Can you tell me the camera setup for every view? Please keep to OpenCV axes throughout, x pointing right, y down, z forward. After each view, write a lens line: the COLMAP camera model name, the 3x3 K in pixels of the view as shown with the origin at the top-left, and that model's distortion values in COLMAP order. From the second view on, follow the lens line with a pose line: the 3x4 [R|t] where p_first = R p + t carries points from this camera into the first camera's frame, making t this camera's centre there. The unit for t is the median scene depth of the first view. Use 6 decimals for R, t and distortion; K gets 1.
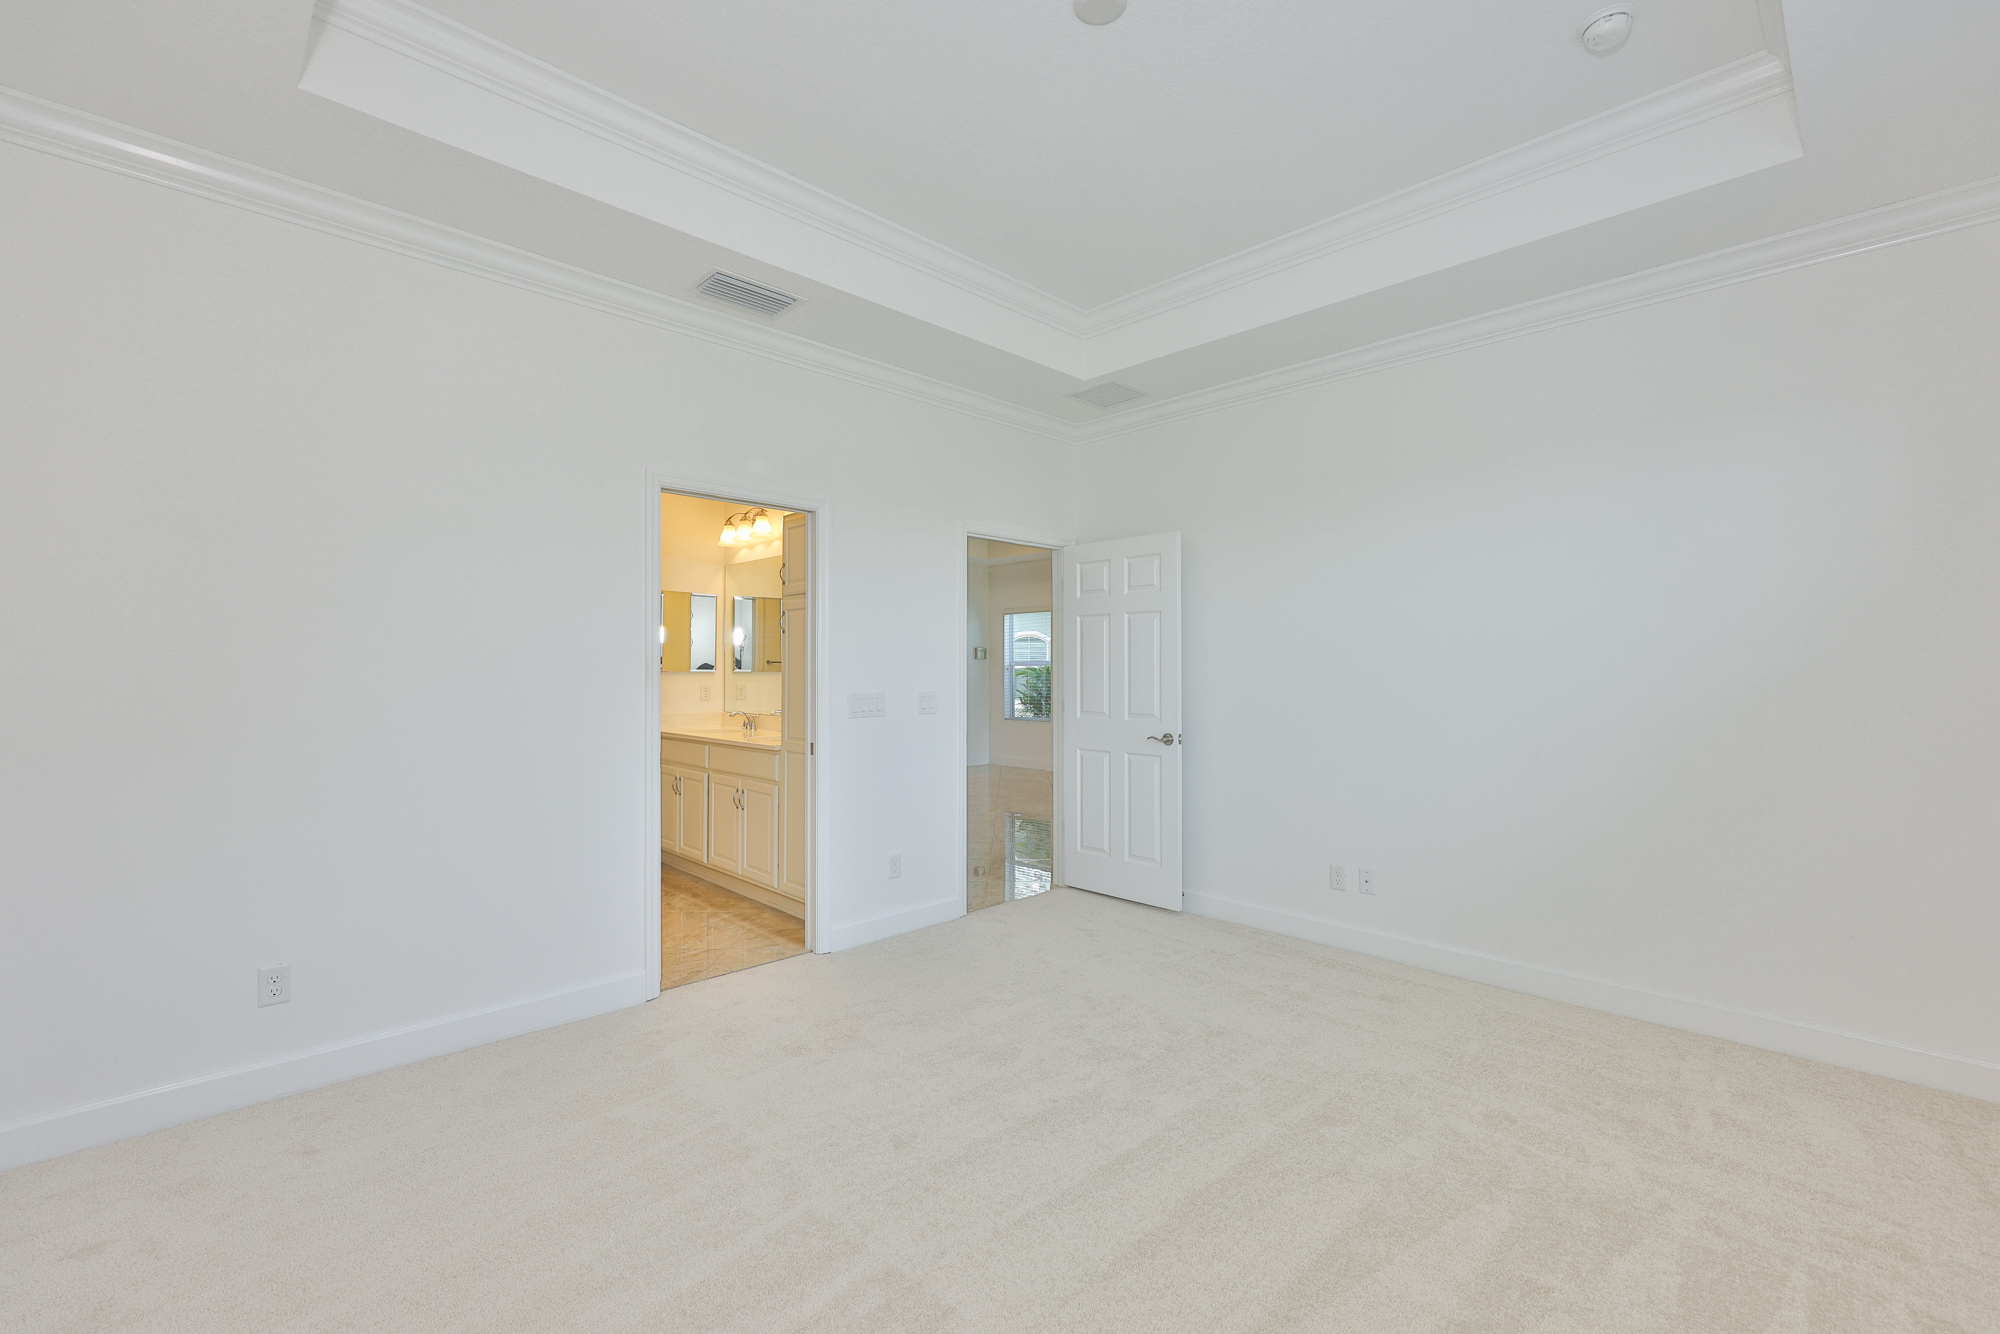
lens RADIAL K [[850.7, 0, 1000.2], [0, 850.7, 657.9], [0, 0, 1]] dist [-0.003930, 0.002269]
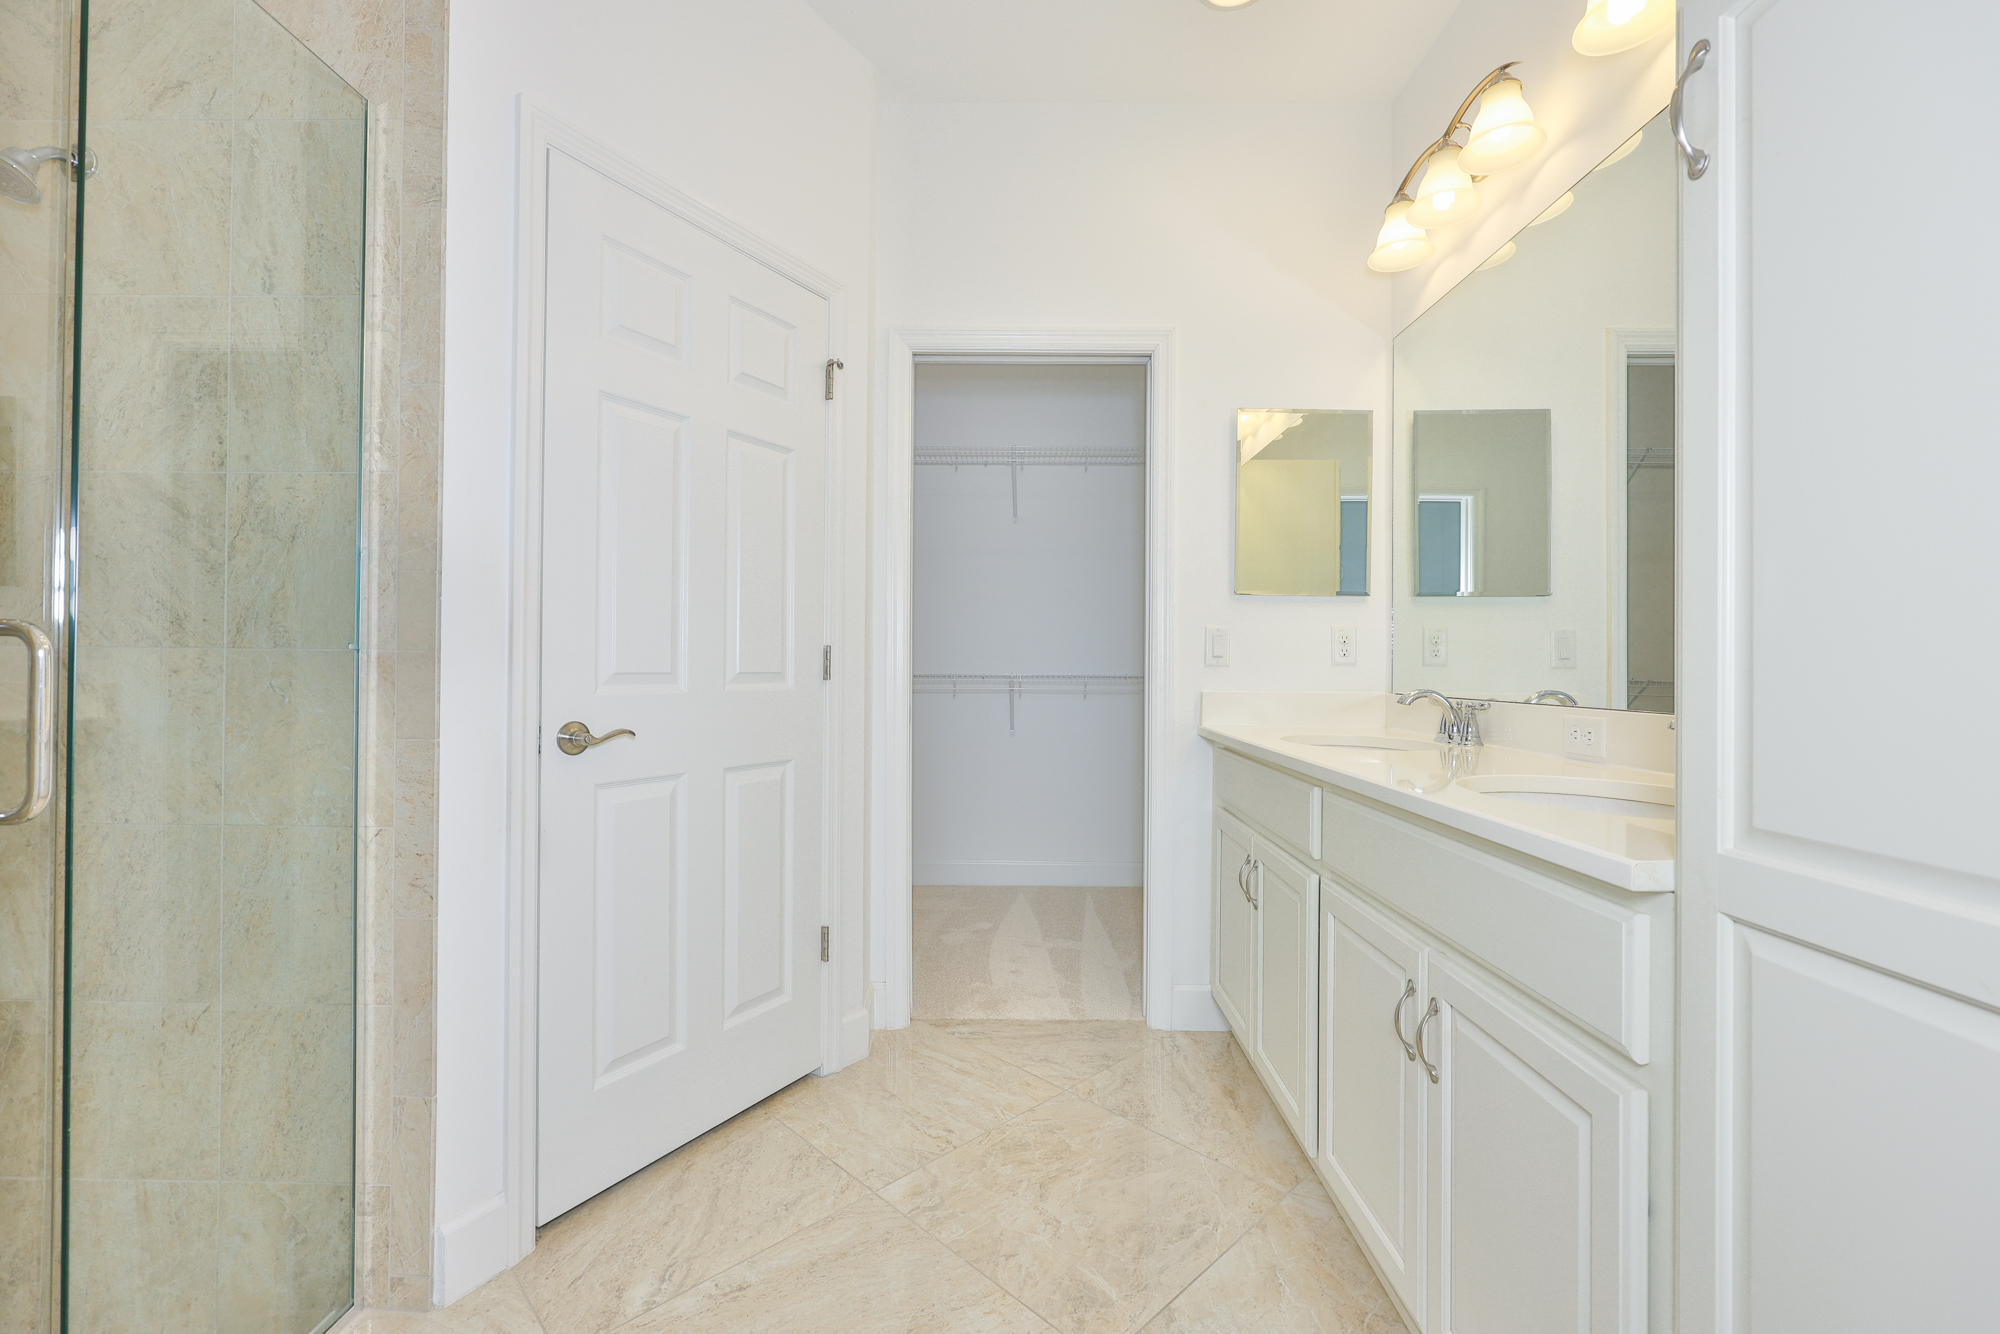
lens RADIAL K [[850.7, 0, 999.4], [0, 850.7, 653.9], [0, 0, 1]] dist [-0.003930, 0.002269]
pose [[0.712483, -0.001732, -0.701687, -0.195933], [0.000554, 0.999998, -0.001906, 0.050946], [0.701689, 0.000969, 0.712483, 0.655292]]
